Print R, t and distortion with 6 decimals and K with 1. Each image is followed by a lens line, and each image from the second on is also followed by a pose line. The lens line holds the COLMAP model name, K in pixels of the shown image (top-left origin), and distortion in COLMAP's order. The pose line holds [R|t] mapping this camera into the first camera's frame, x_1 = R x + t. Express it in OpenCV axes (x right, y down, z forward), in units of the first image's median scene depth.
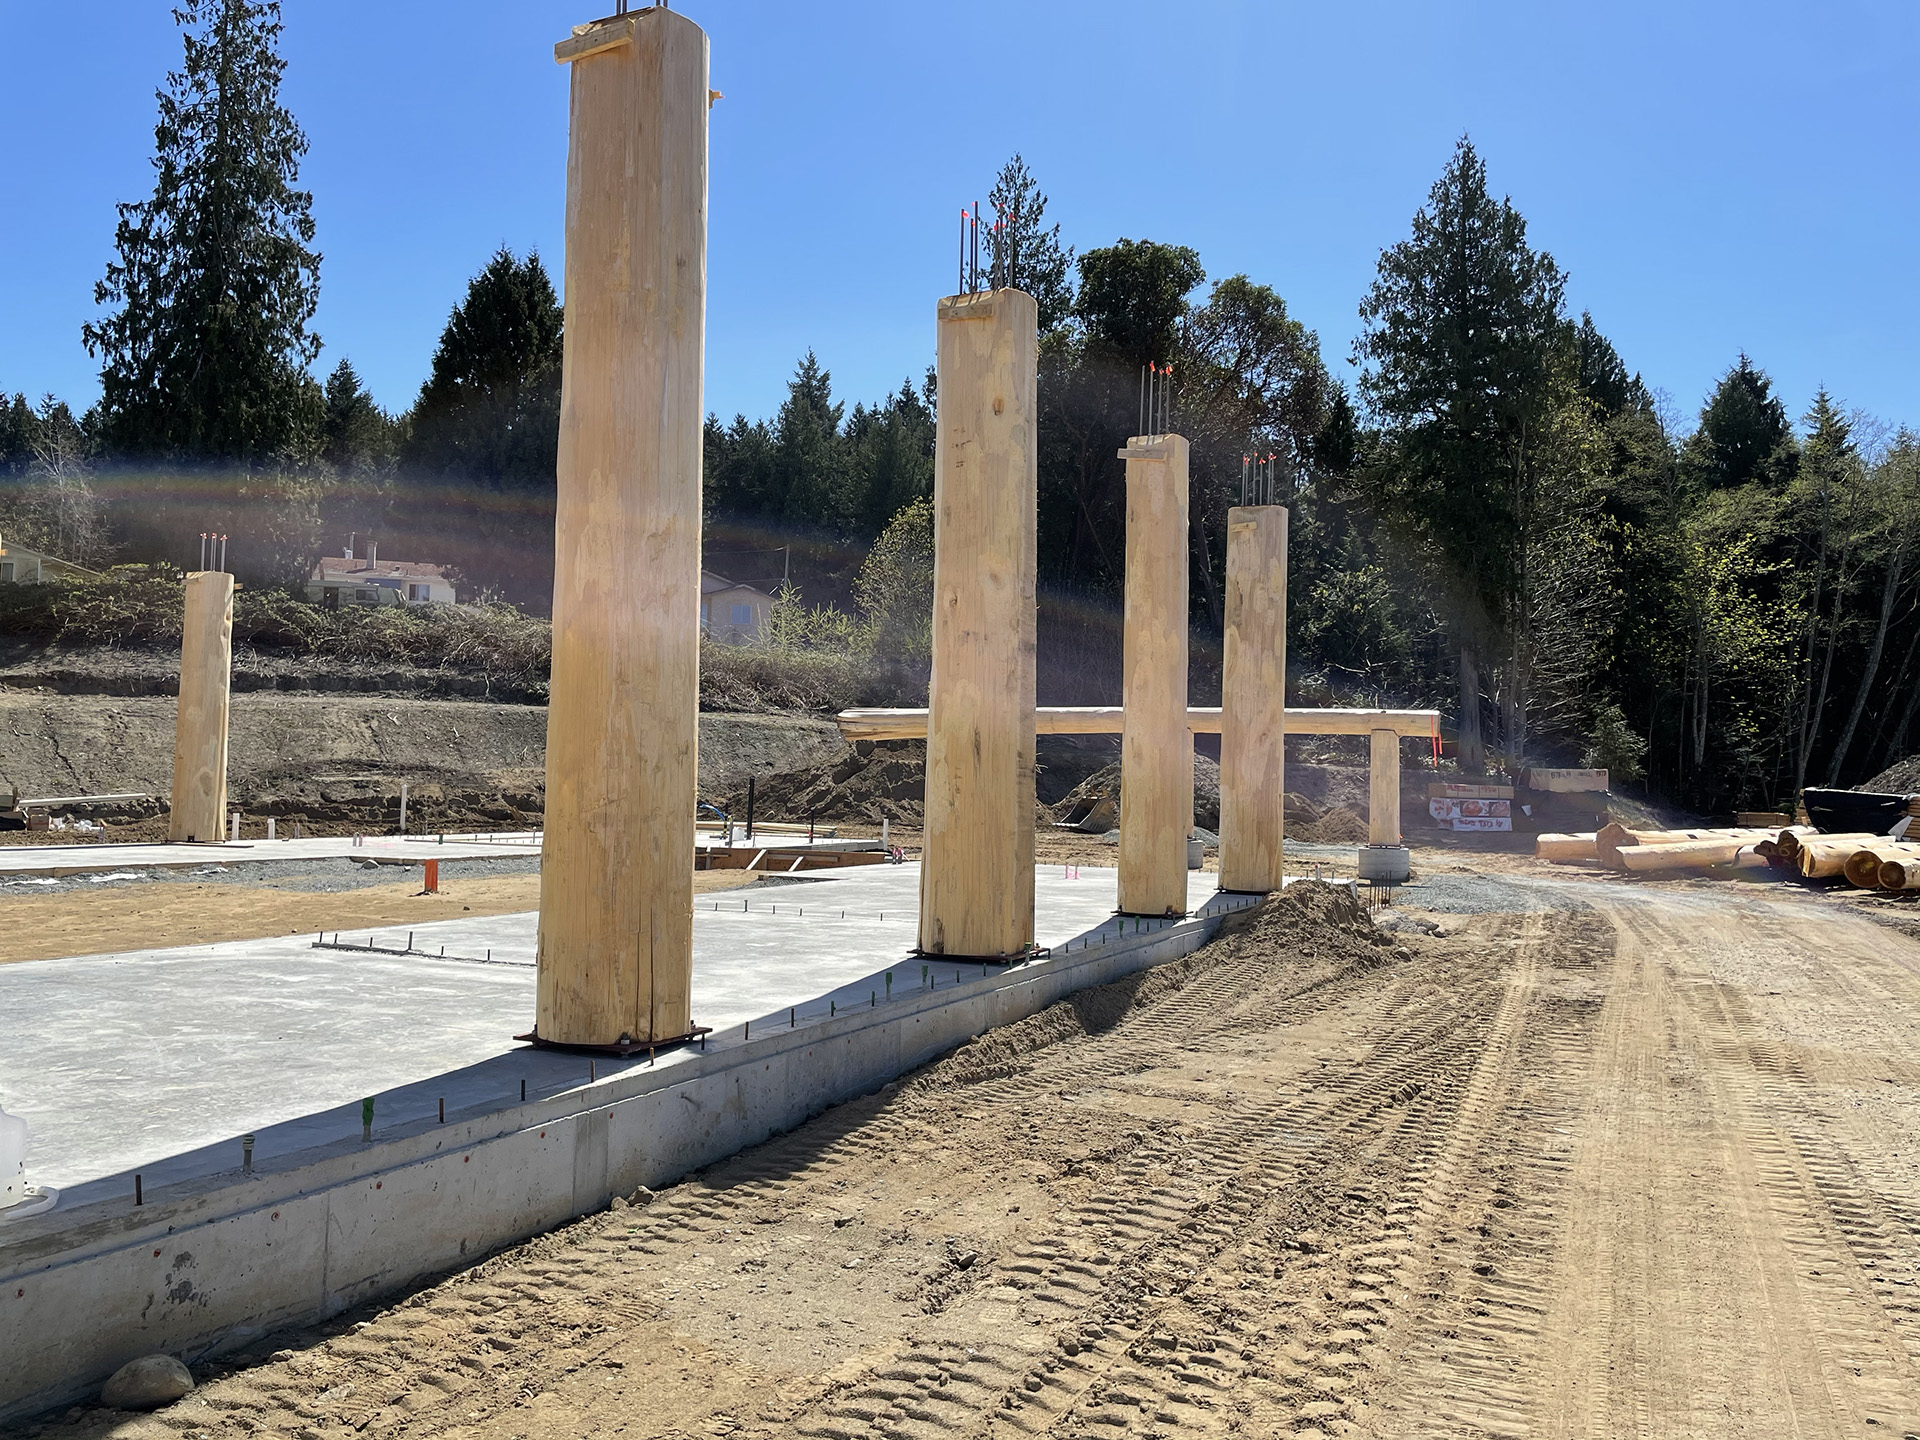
lens RADIAL K [[1463.5, 0, 959.4], [0, 1463.5, 712.5], [0, 0, 1]] dist [0.063704, -0.085823]
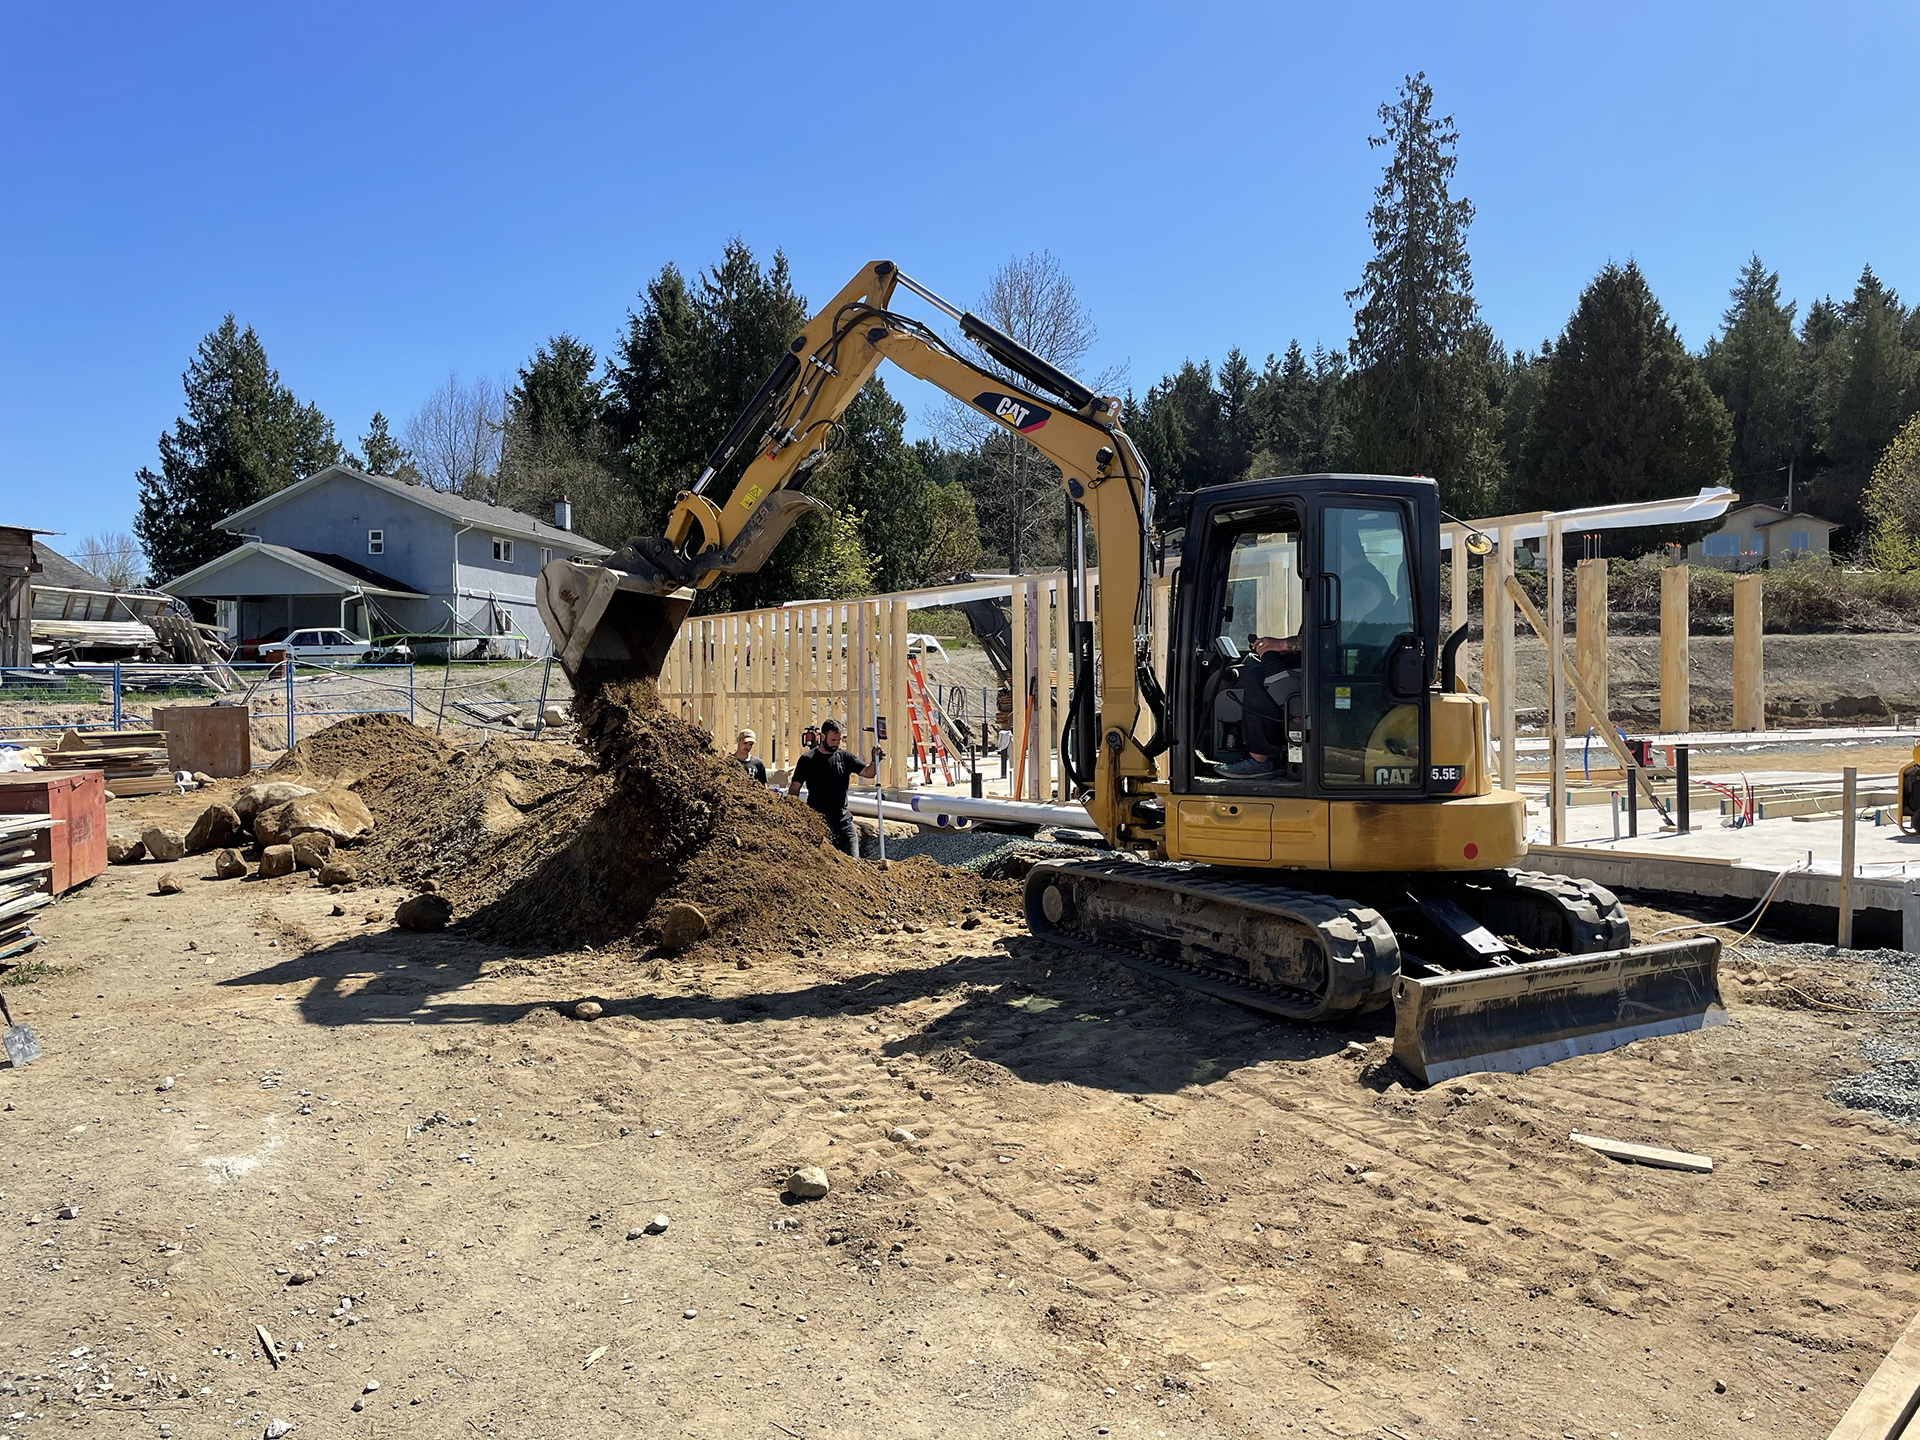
lens RADIAL K [[1463.5, 0, 956.1], [0, 1463.5, 715.0], [0, 0, 1]] dist [0.063704, -0.085823]
pose [[0.862421, -0.019895, -0.505801, -0.159979], [0.049309, 0.997777, 0.044829, -0.020074], [0.503785, -0.063602, 0.861485, -0.351251]]
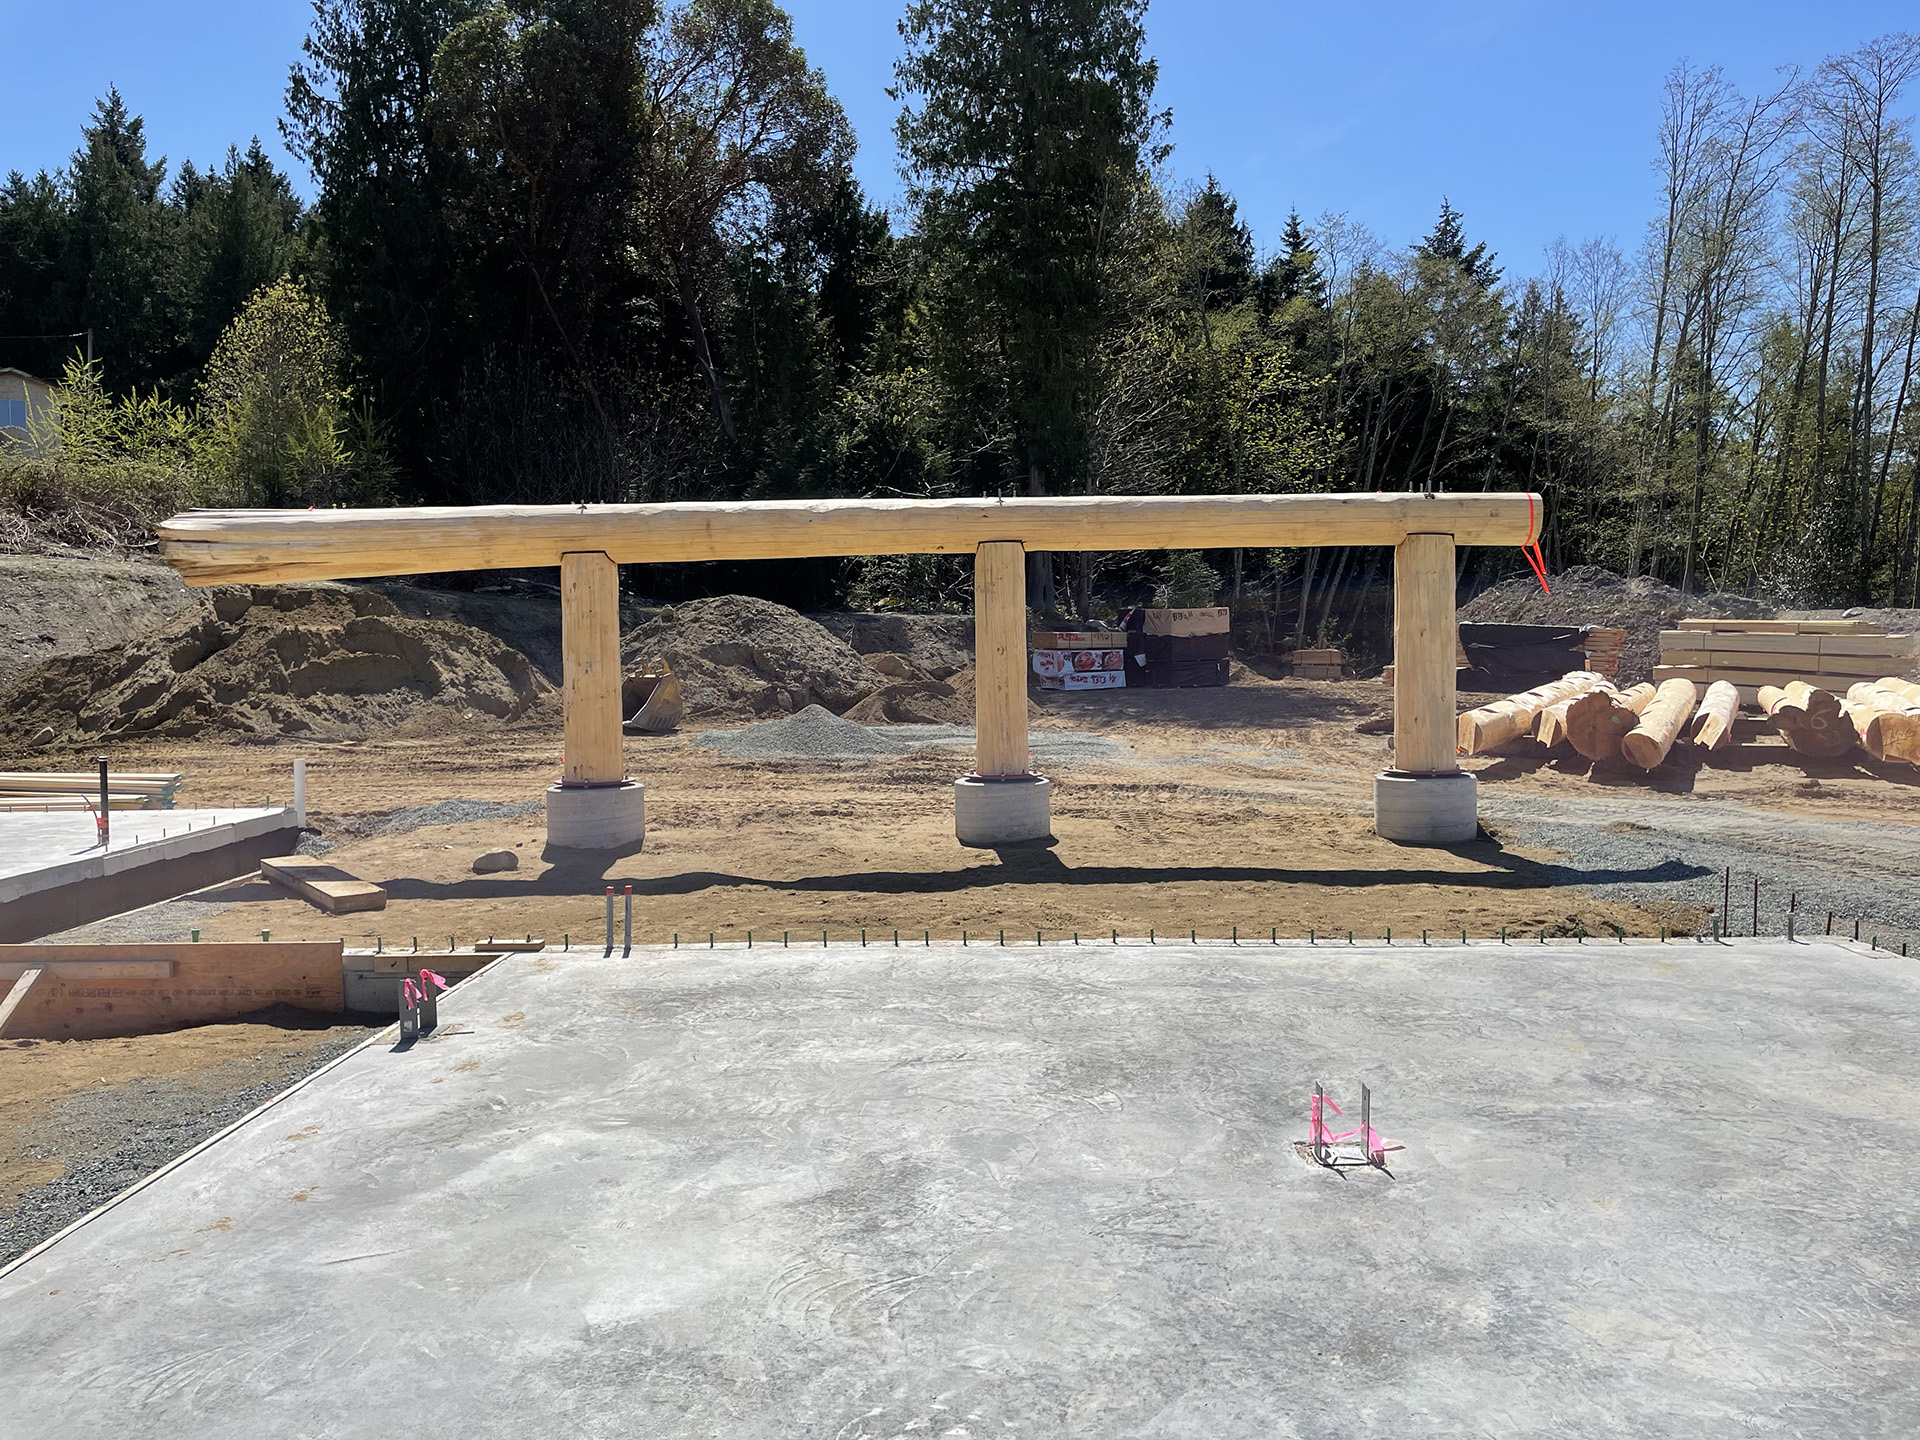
lens RADIAL K [[1463.5, 0, 955.6], [0, 1463.5, 703.7], [0, 0, 1]] dist [0.063704, -0.085823]
pose [[0.923273, -0.053769, 0.380363, -0.017113], [0.017232, 0.994956, 0.098819, 0.006753], [-0.383758, -0.084683, 0.919543, 0.243473]]
